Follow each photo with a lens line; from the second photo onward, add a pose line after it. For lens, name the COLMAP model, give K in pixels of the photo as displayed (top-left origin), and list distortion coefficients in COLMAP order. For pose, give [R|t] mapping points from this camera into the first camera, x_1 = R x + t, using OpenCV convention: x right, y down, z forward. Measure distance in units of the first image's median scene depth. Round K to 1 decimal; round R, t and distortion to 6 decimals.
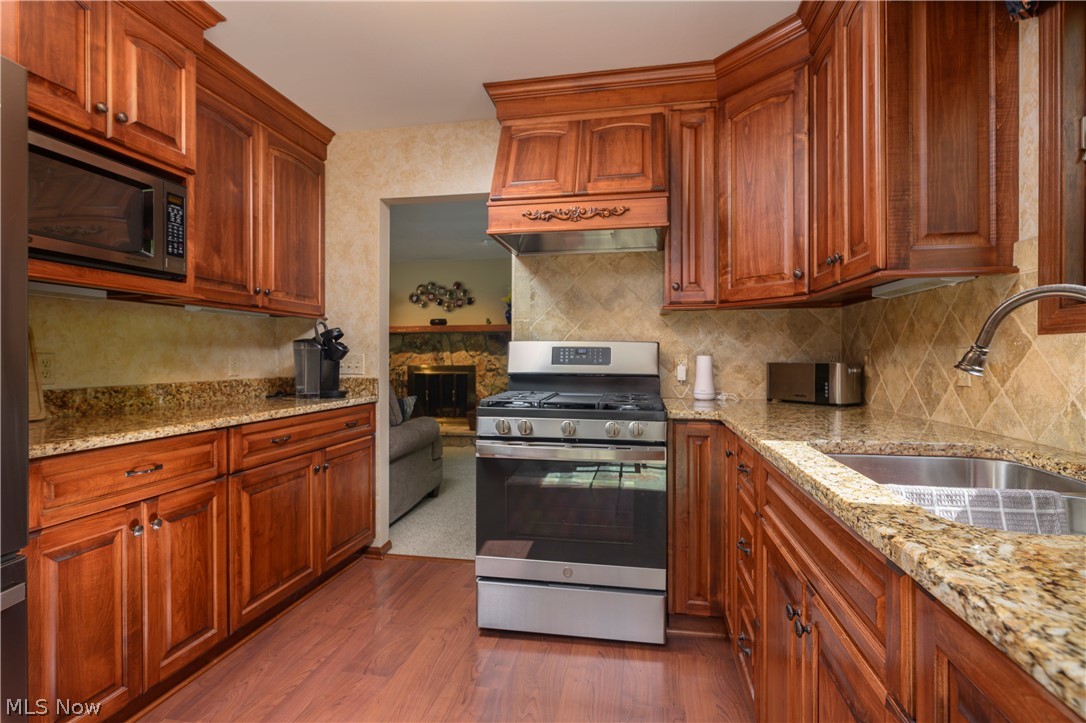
lens RADIAL K [[537.6, 0, 541.1], [0, 537.6, 356.4], [0, 0, 1]] dist [-0.001443, -0.000271]
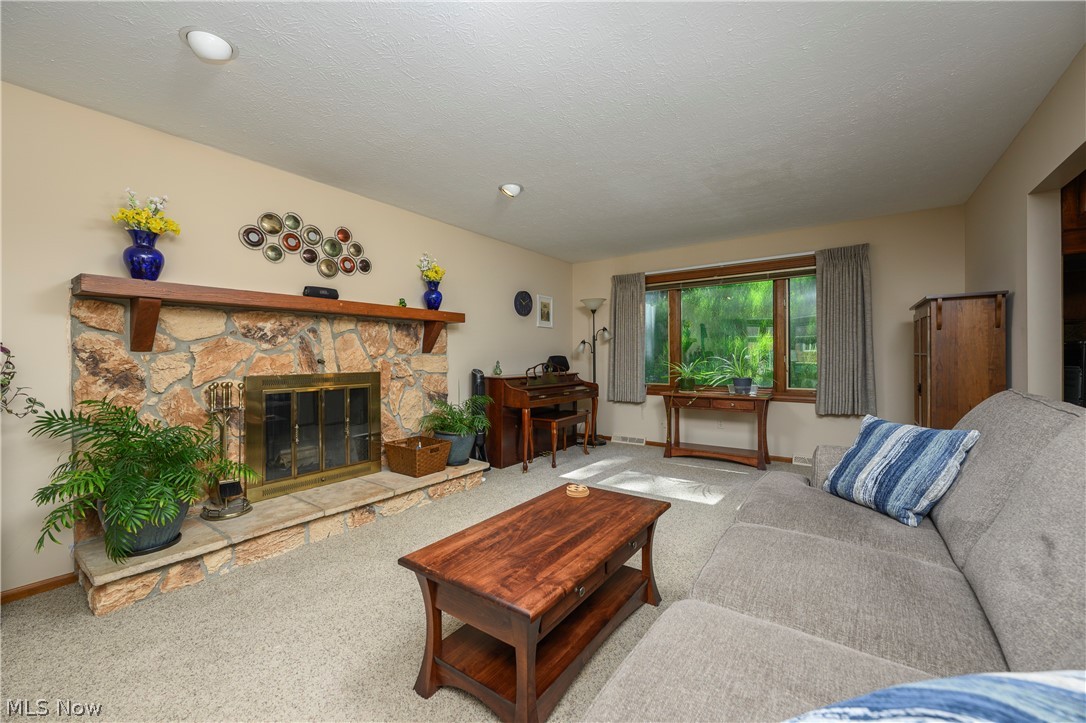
lens RADIAL K [[429.7, 0, 538.7], [0, 429.7, 358.7], [0, 0, 1]] dist [0.000117, -0.000059]
pose [[0.434002, -0.001460, 0.900911, -0.484492], [0.011044, 0.999932, -0.003700, 0.005565], [-0.900844, 0.011556, 0.433989, 0.618560]]
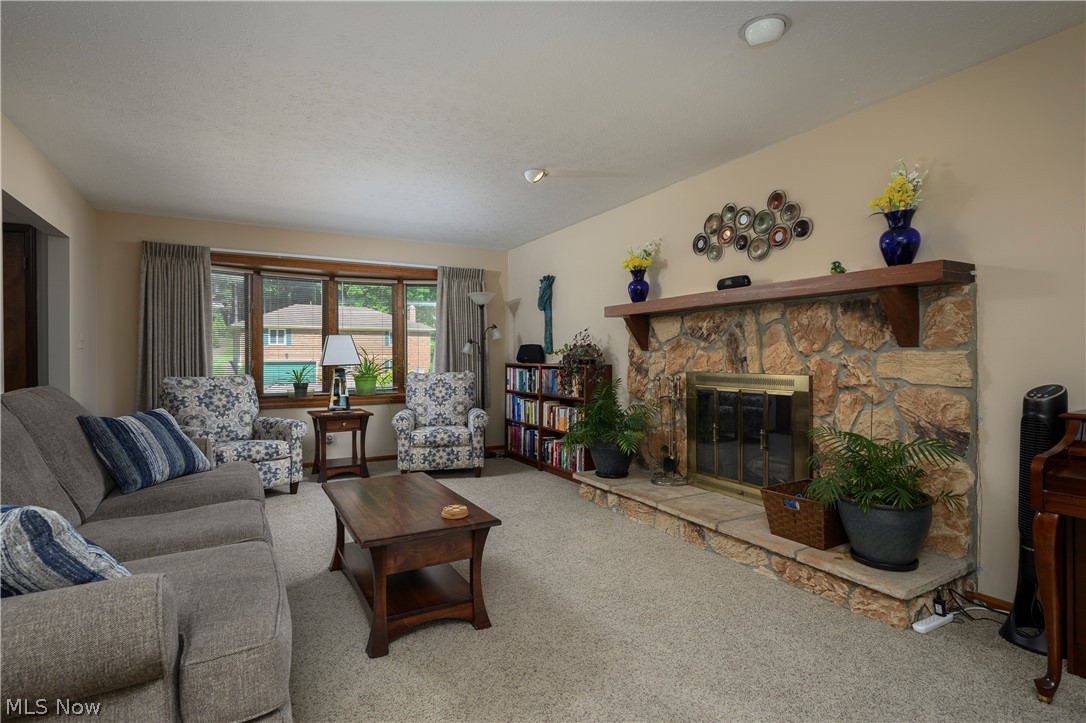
lens RADIAL K [[537.6, 0, 540.3], [0, 537.6, 358.4], [0, 0, 1]] dist [-0.001443, -0.000271]
pose [[0.638221, 0.008084, -0.769811, 0.070641], [-0.009673, 0.999950, 0.002481, 0.004013], [0.769793, 0.005864, 0.638267, 0.559404]]
